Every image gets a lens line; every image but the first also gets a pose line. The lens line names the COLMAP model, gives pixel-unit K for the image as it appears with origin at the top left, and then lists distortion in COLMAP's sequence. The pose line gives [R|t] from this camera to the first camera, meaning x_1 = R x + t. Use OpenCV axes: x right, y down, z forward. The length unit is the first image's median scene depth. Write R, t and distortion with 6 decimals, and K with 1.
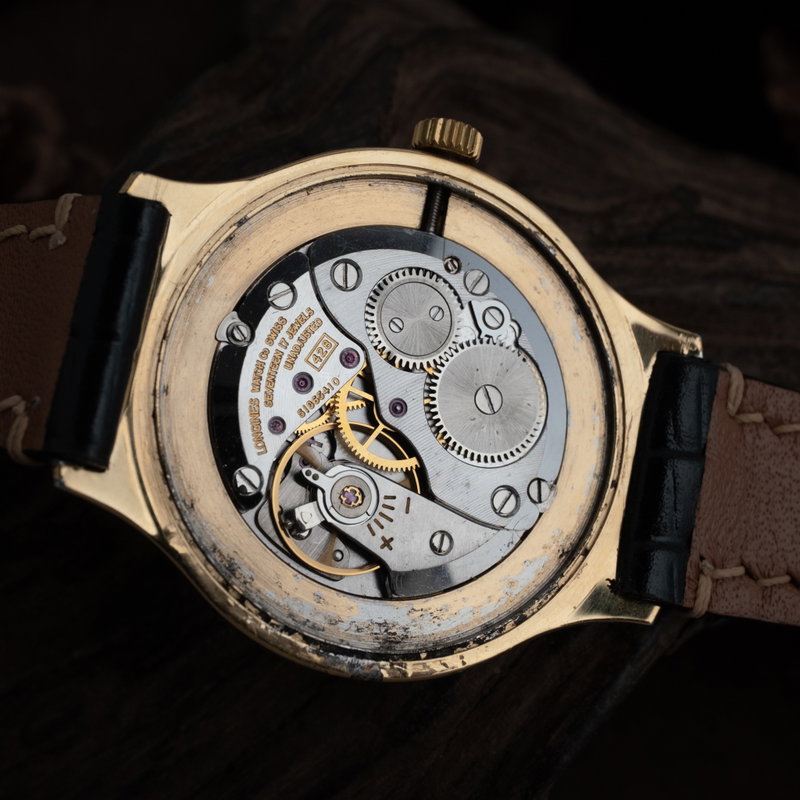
lens RADIAL K [[1455.8, 0, 400.0], [0, 1455.8, 400.0], [0, 0, 1]] dist [0.019359, 0.041281]
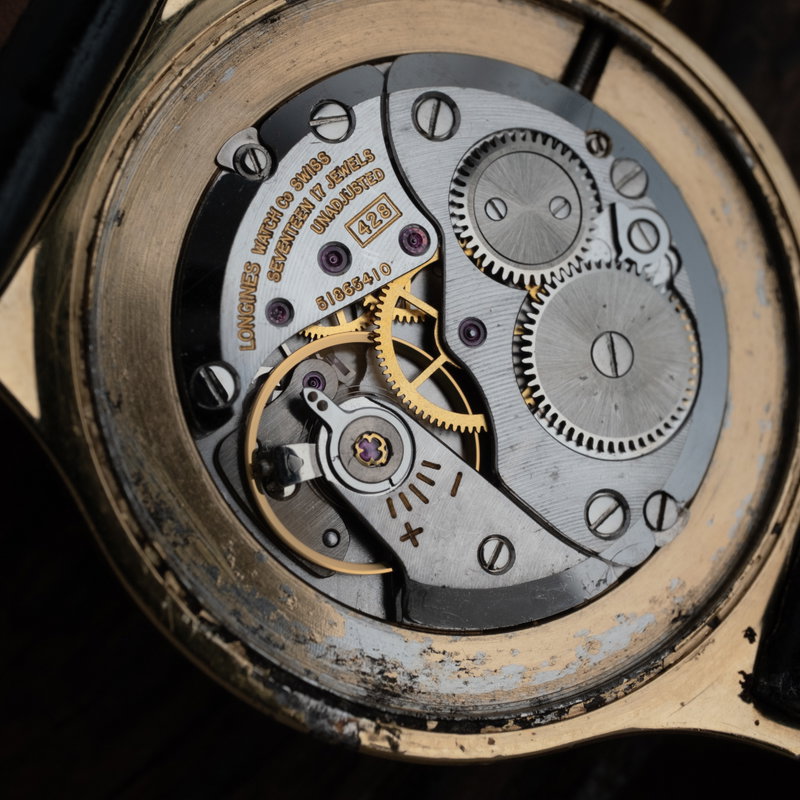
lens RADIAL K [[1455.8, 0, 400.0], [0, 1455.8, 400.0], [0, 0, 1]] dist [0.019359, 0.041281]
pose [[0.977520, 0.204154, -0.052679, 0.007255], [-0.207606, 0.975595, -0.071509, 0.086511], [0.036795, 0.080838, 0.996048, 0.365397]]
